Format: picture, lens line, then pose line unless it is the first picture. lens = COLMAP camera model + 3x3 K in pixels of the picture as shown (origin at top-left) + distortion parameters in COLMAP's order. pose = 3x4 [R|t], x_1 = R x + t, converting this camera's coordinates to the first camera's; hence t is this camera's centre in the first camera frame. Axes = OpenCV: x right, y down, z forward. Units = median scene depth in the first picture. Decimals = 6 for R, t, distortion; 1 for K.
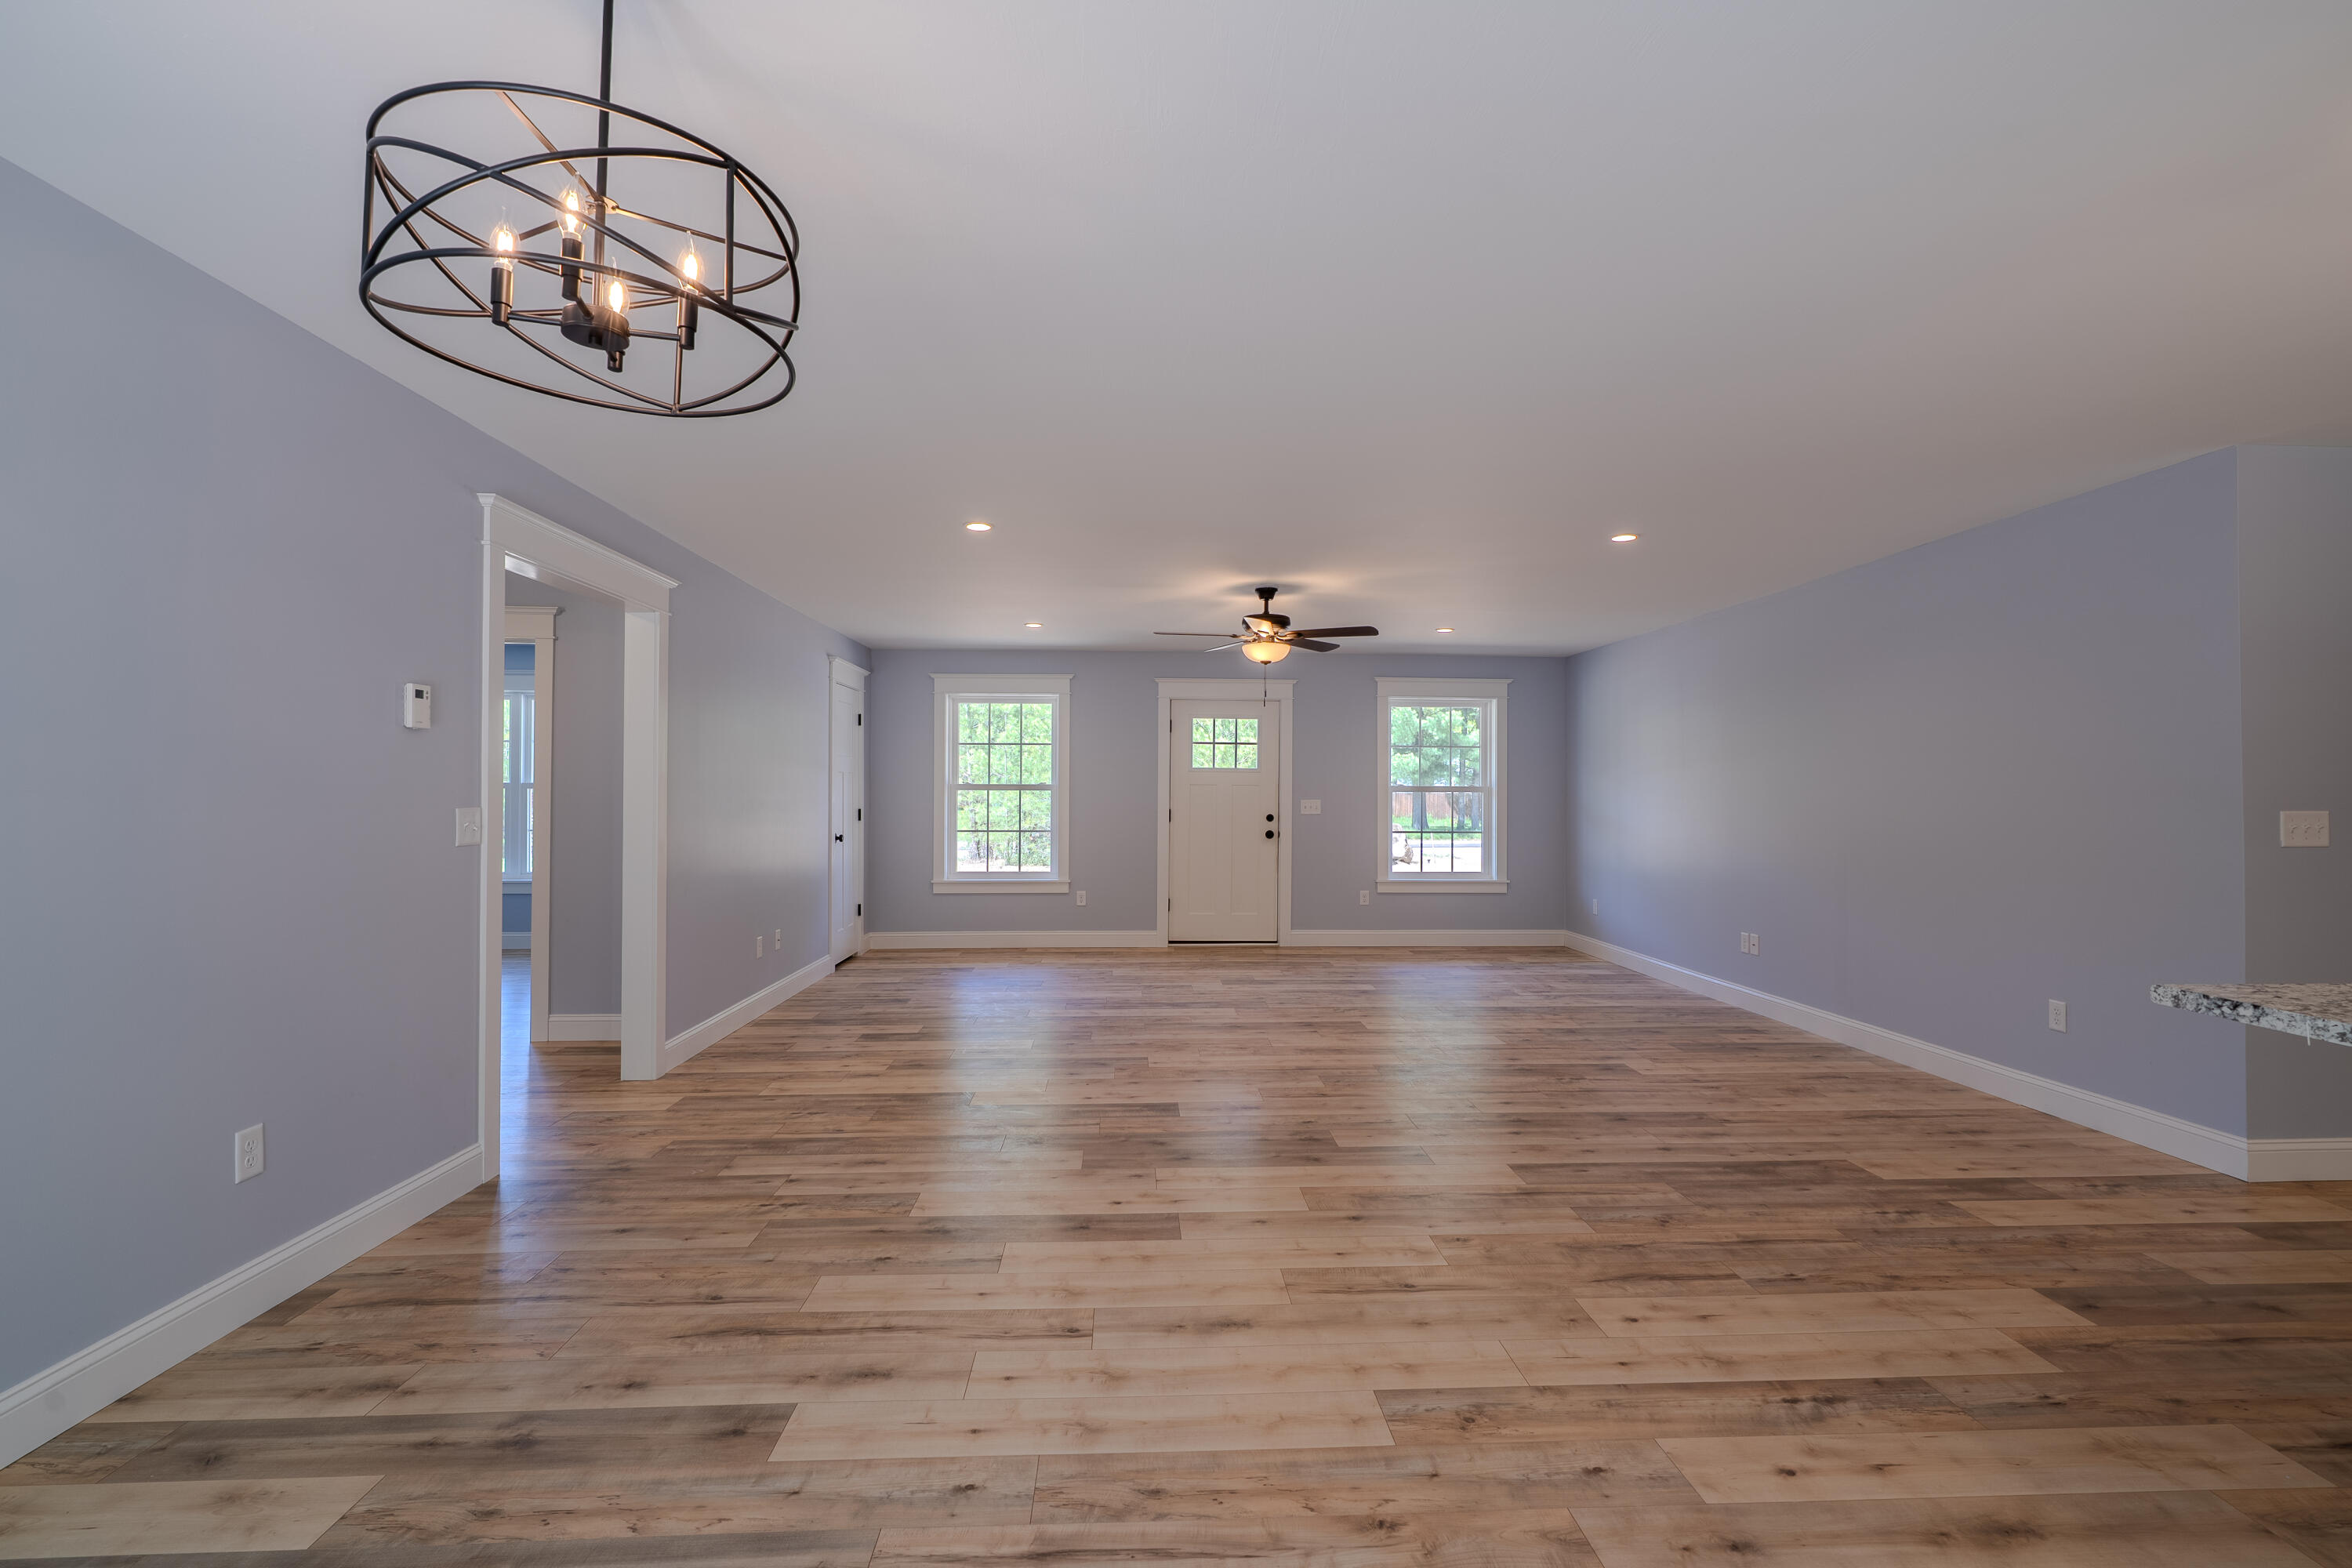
lens RADIAL K [[1055.2, 0, 1186.2], [0, 1055.2, 781.2], [0, 0, 1]] dist [-0.003056, 0.001356]
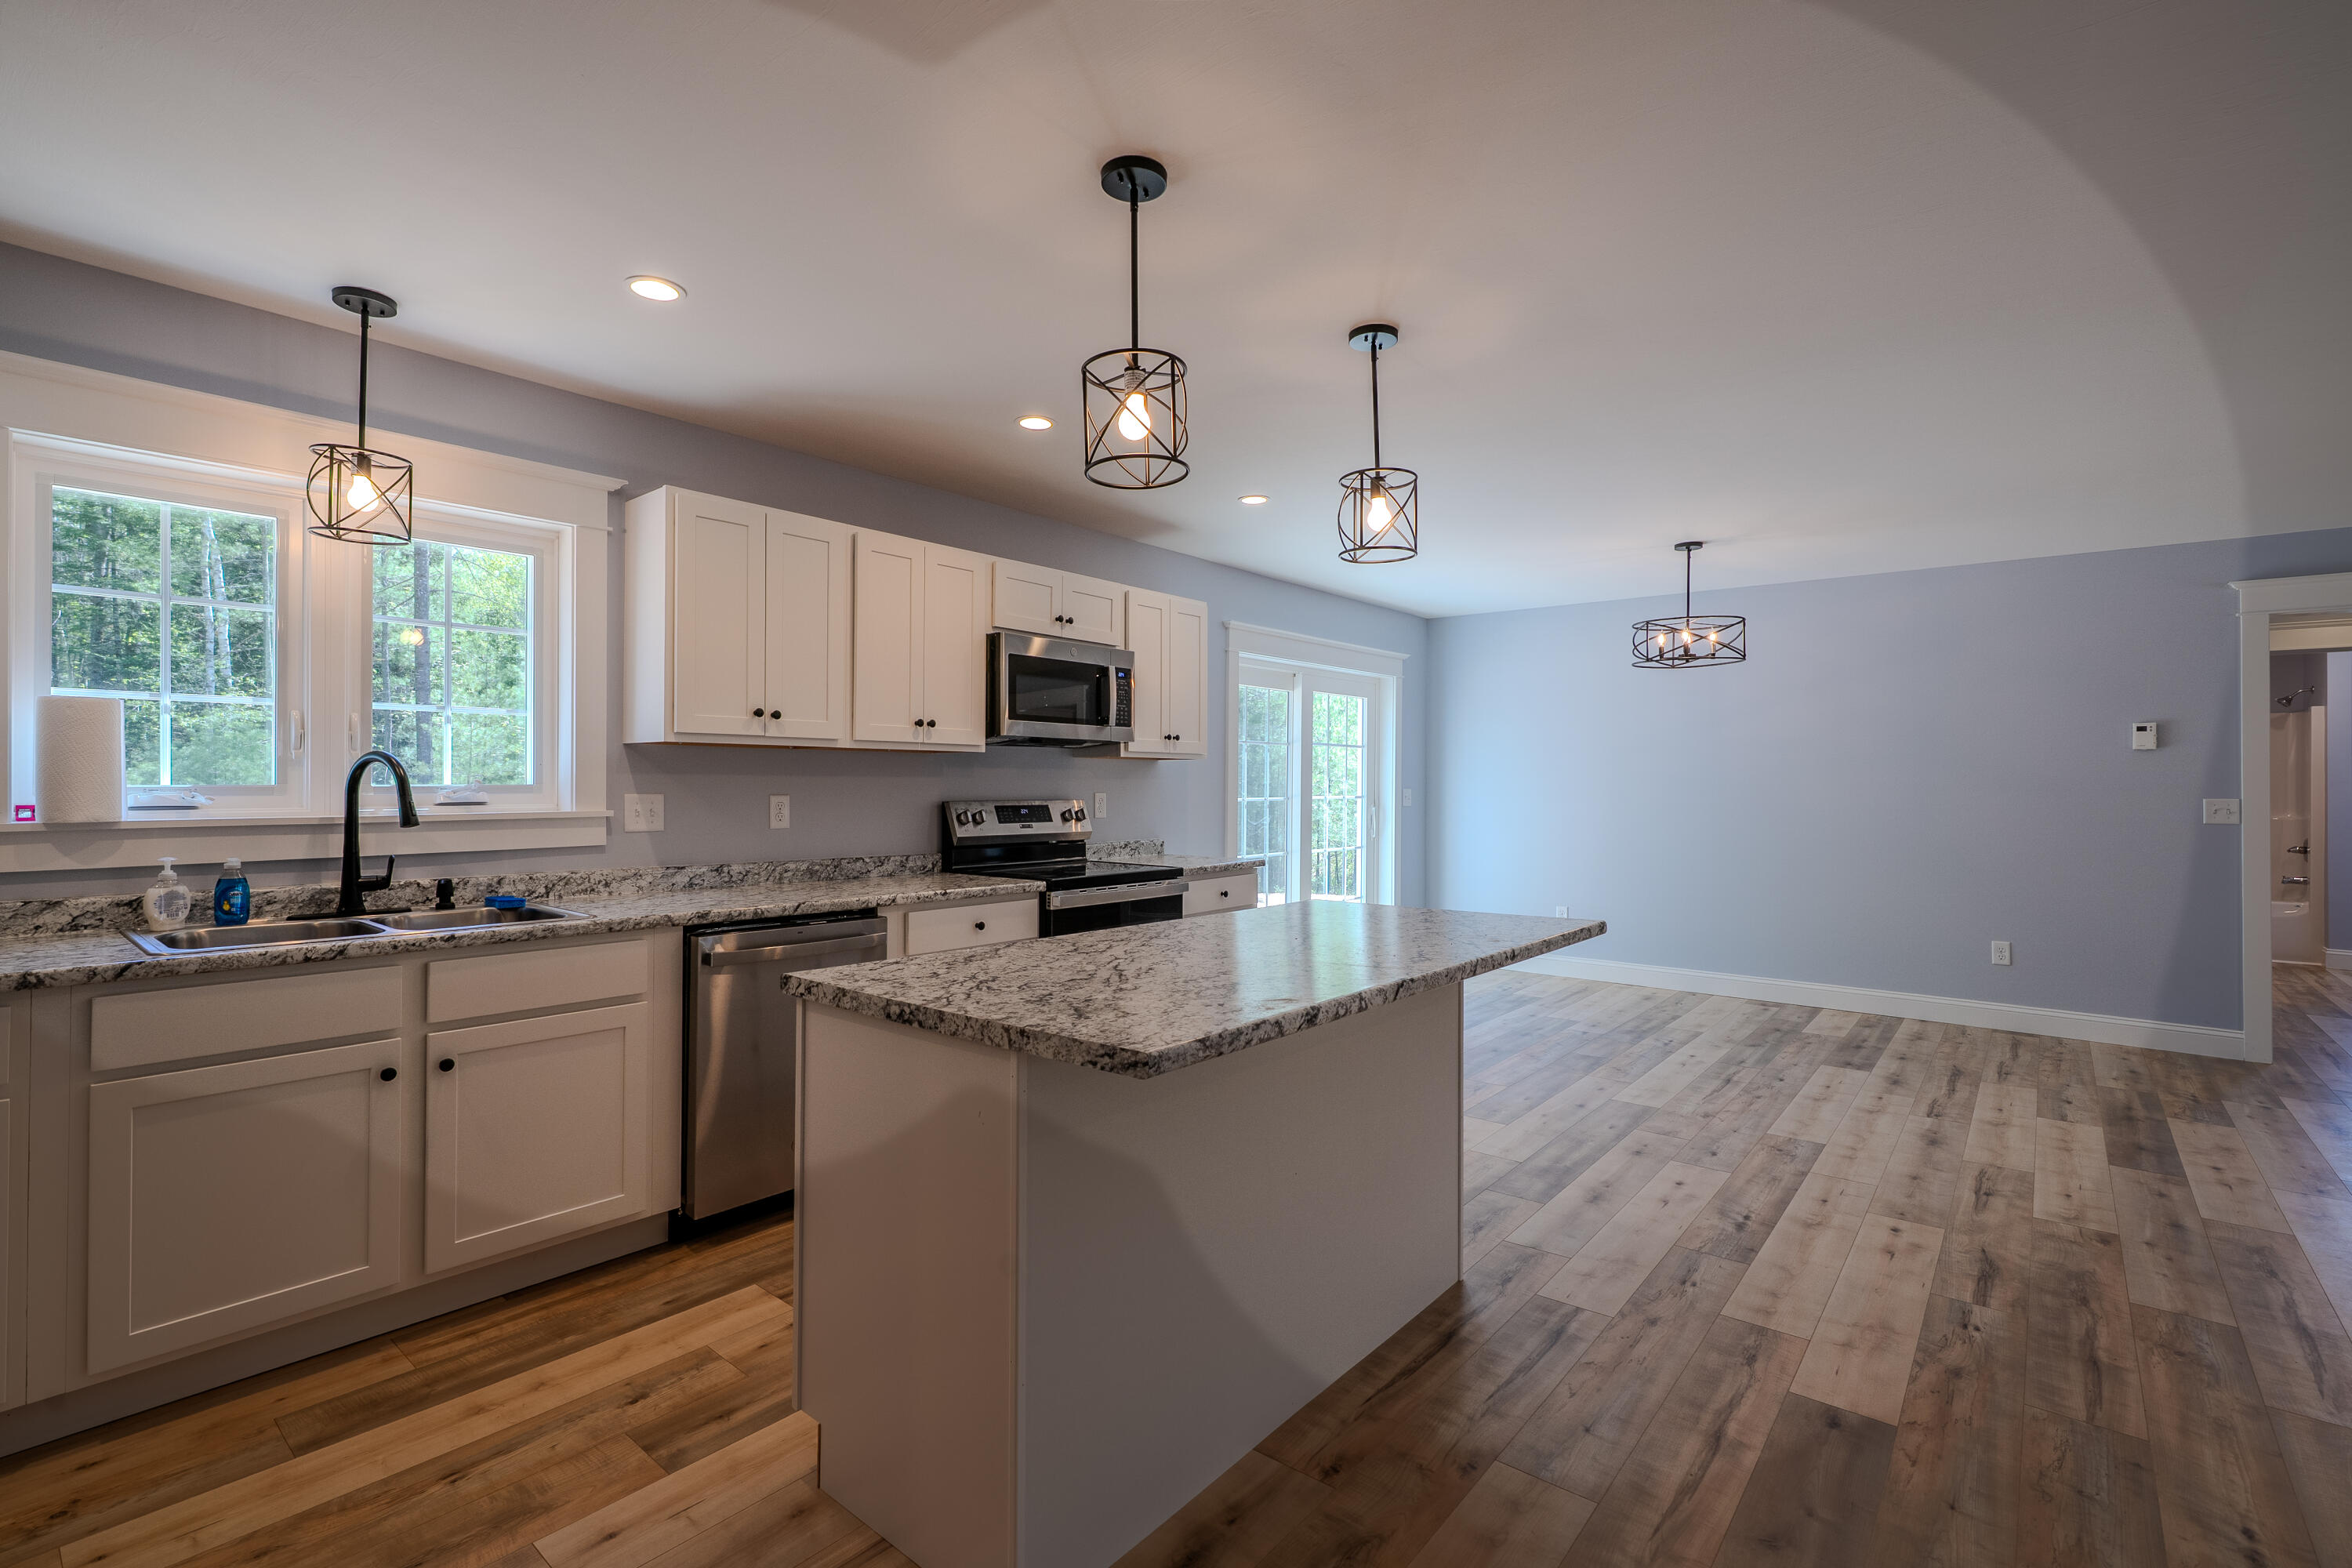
lens RADIAL K [[1053.0, 0, 1181.3], [0, 1053.0, 778.3], [0, 0, 1]] dist [-0.006008, 0.003164]
pose [[-0.677196, -0.008385, -0.735755, 1.510012], [0.002236, 0.999907, -0.013454, 0.014078], [0.735799, -0.010756, -0.677114, 0.996720]]
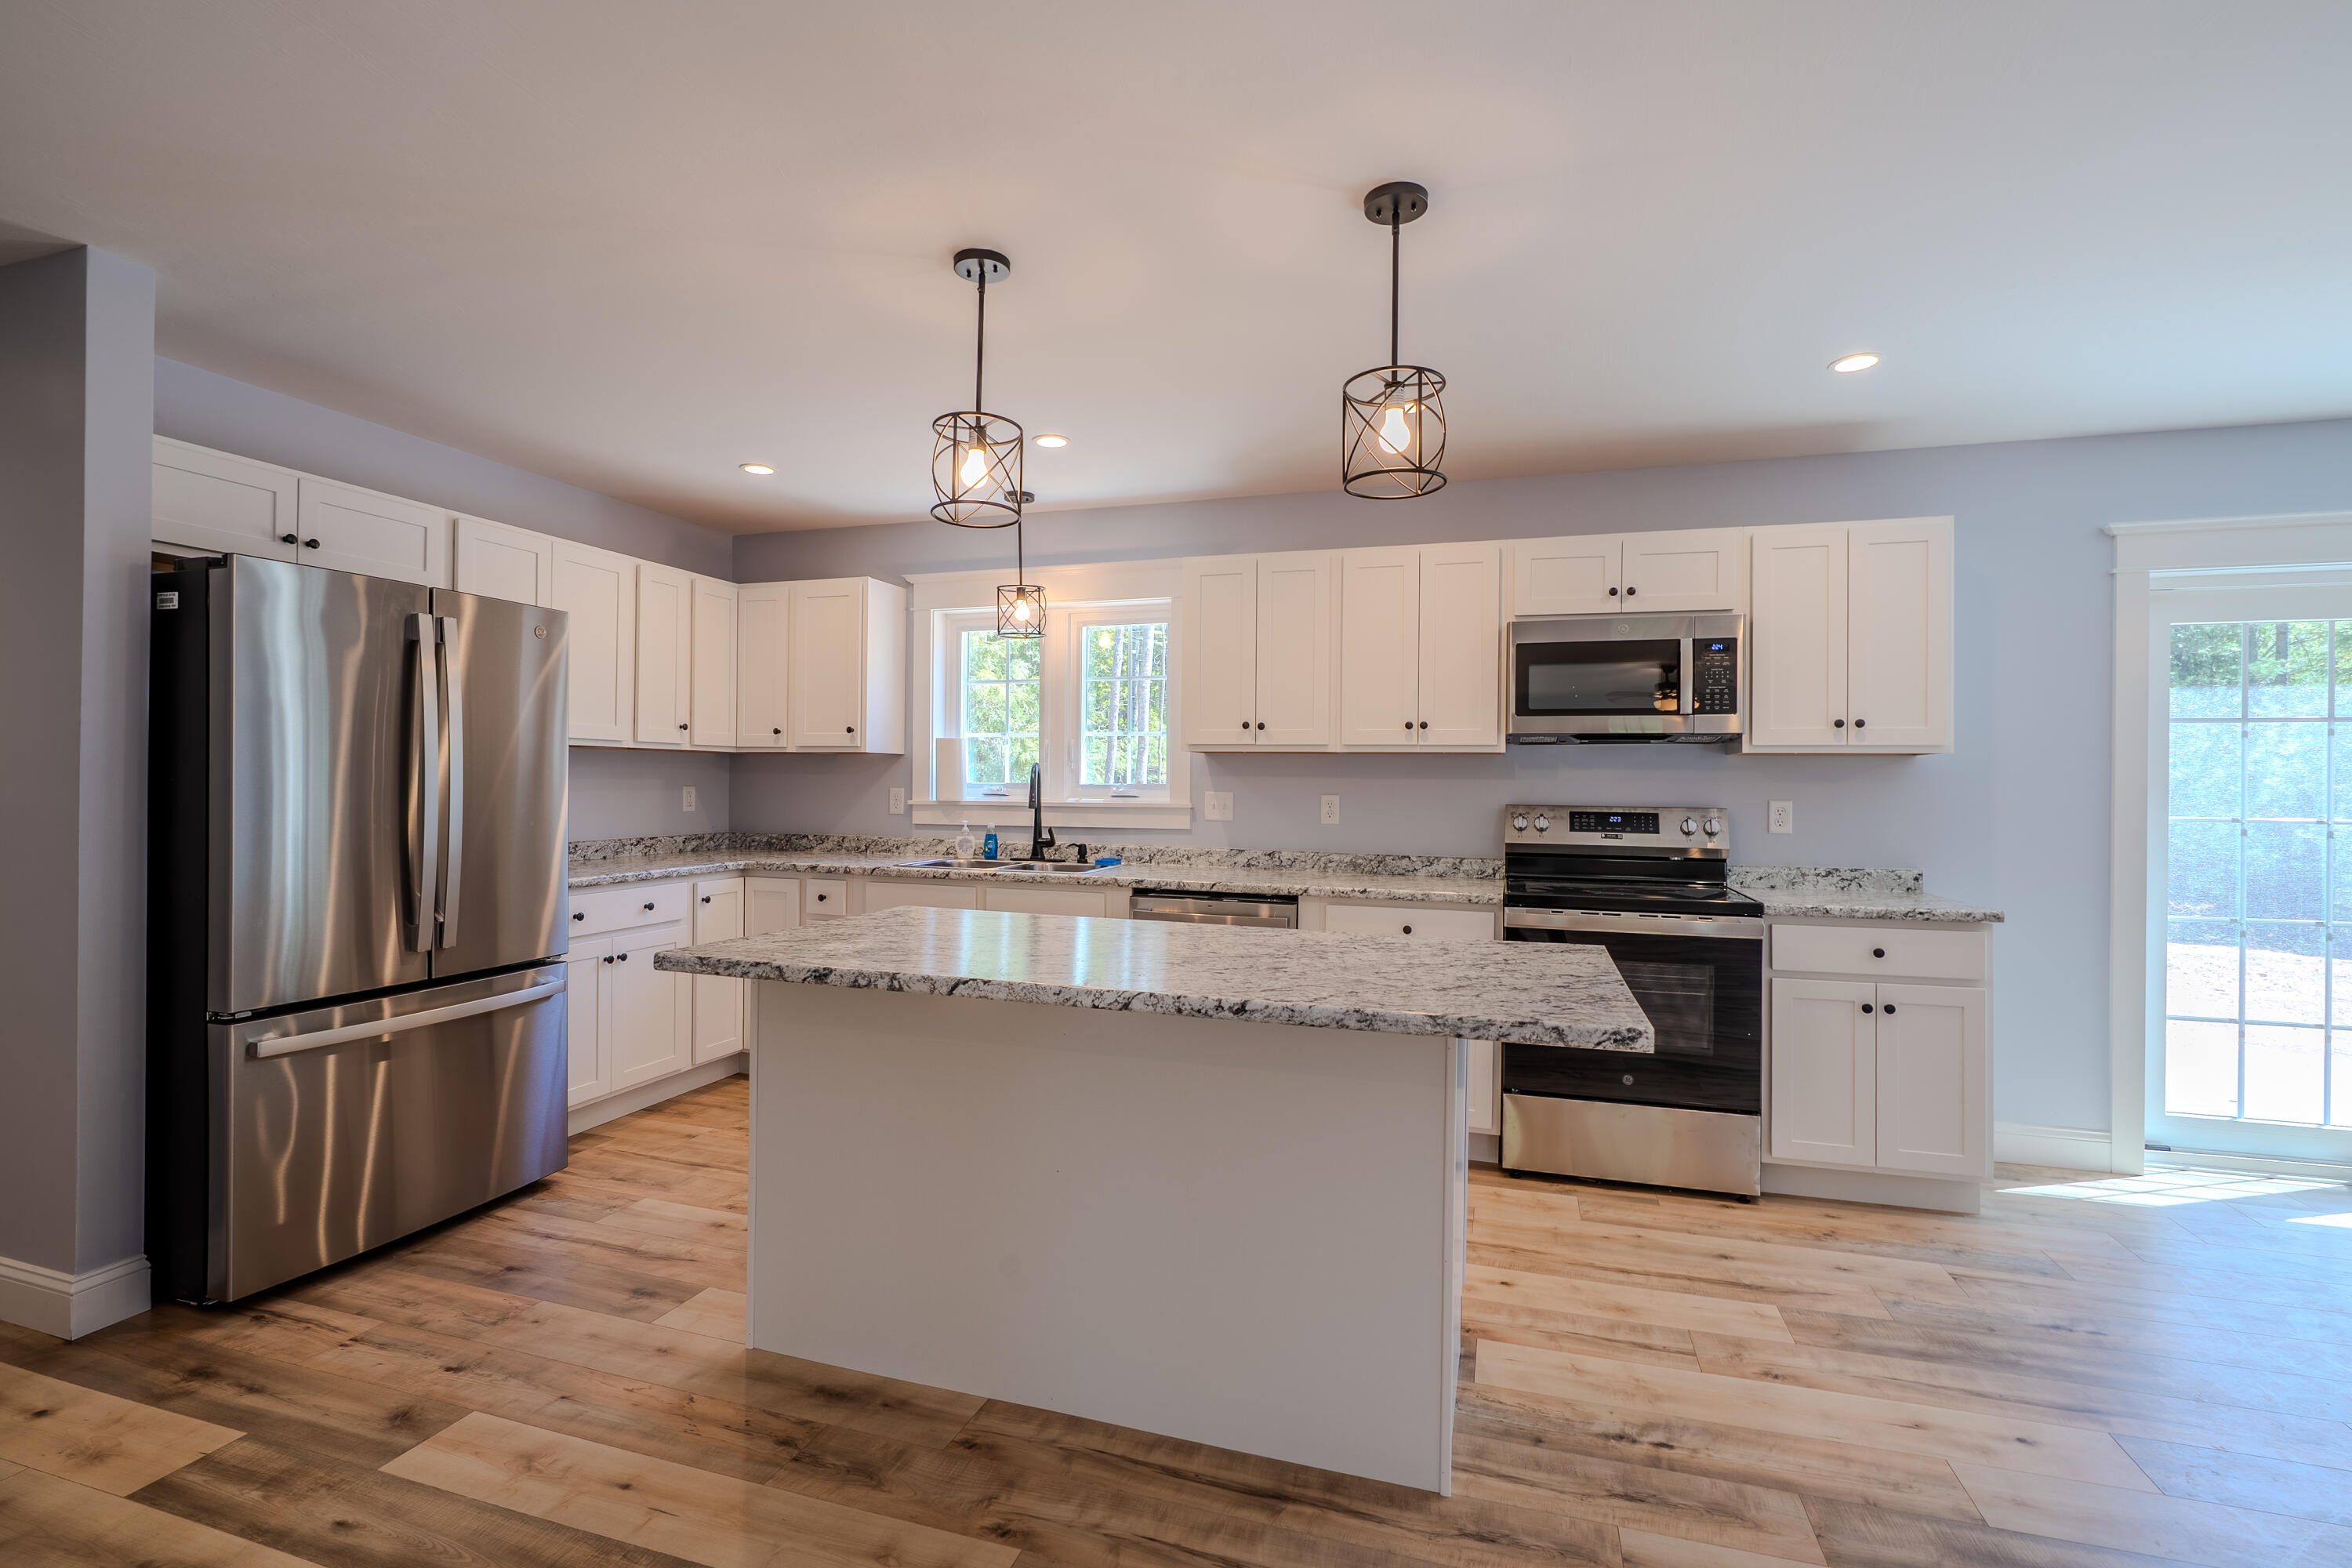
lens RADIAL K [[1055.2, 0, 1186.2], [0, 1055.2, 781.2], [0, 0, 1]] dist [-0.003056, 0.001356]
pose [[-0.937244, -0.011726, 0.348476, 0.633560], [-0.016036, 0.999826, -0.009486, 0.014408], [-0.348305, -0.014479, -0.937270, 1.202721]]
